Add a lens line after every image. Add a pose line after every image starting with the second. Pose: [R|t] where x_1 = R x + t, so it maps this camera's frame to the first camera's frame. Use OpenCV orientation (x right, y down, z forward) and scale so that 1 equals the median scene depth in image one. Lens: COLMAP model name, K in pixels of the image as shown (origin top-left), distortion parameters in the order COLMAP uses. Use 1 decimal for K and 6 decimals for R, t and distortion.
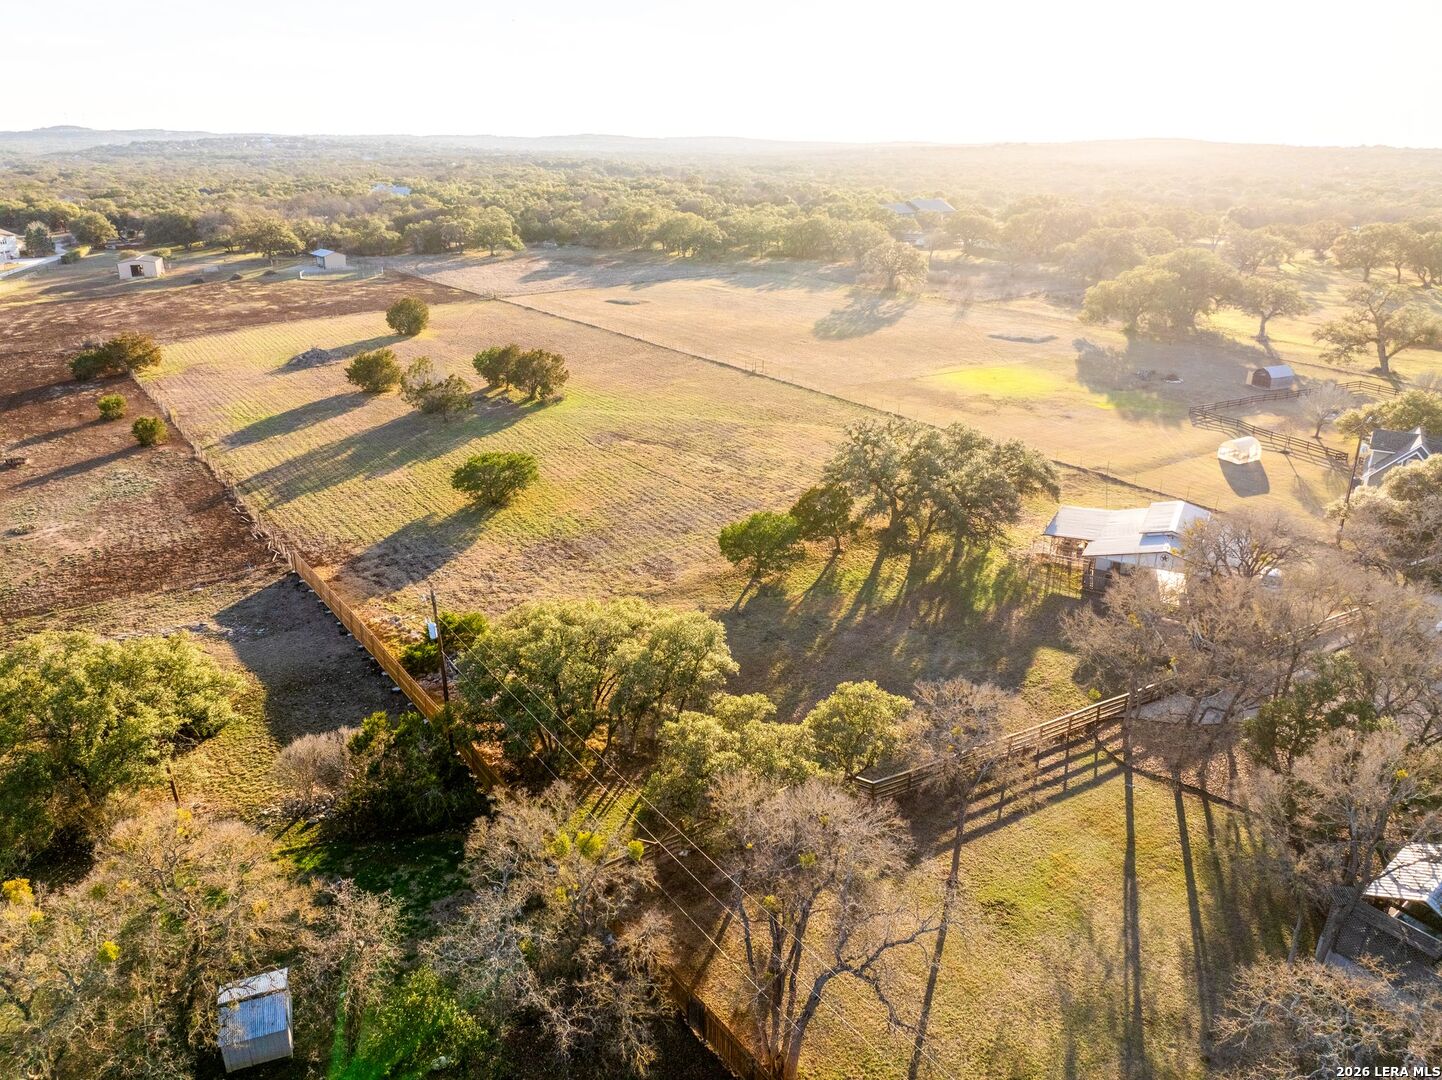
lens RADIAL K [[1015.0, 0, 718.5], [0, 1015.0, 531.6], [0, 0, 1]] dist [-0.032301, -0.008317]
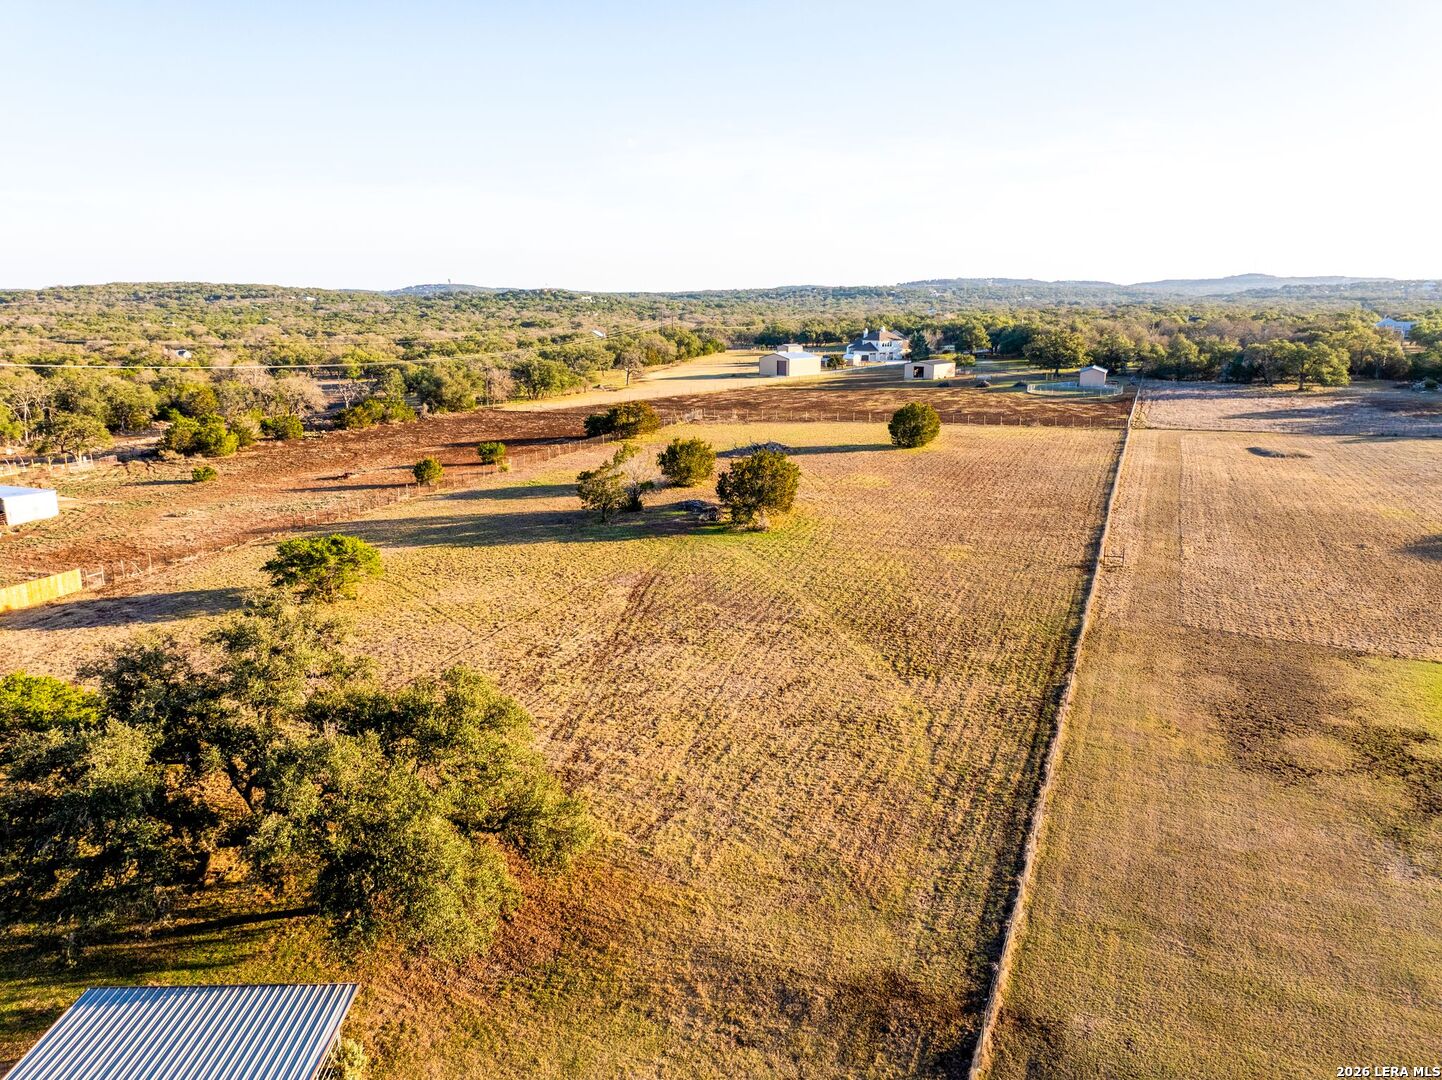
lens RADIAL K [[1015.0, 0, 718.5], [0, 1015.0, 531.6], [0, 0, 1]] dist [-0.032301, -0.008317]
pose [[0.508320, 0.188478, -0.840290, 0.204274], [-0.300518, 0.953238, 0.032018, -0.067279], [0.807031, 0.236247, 0.541191, 0.274625]]
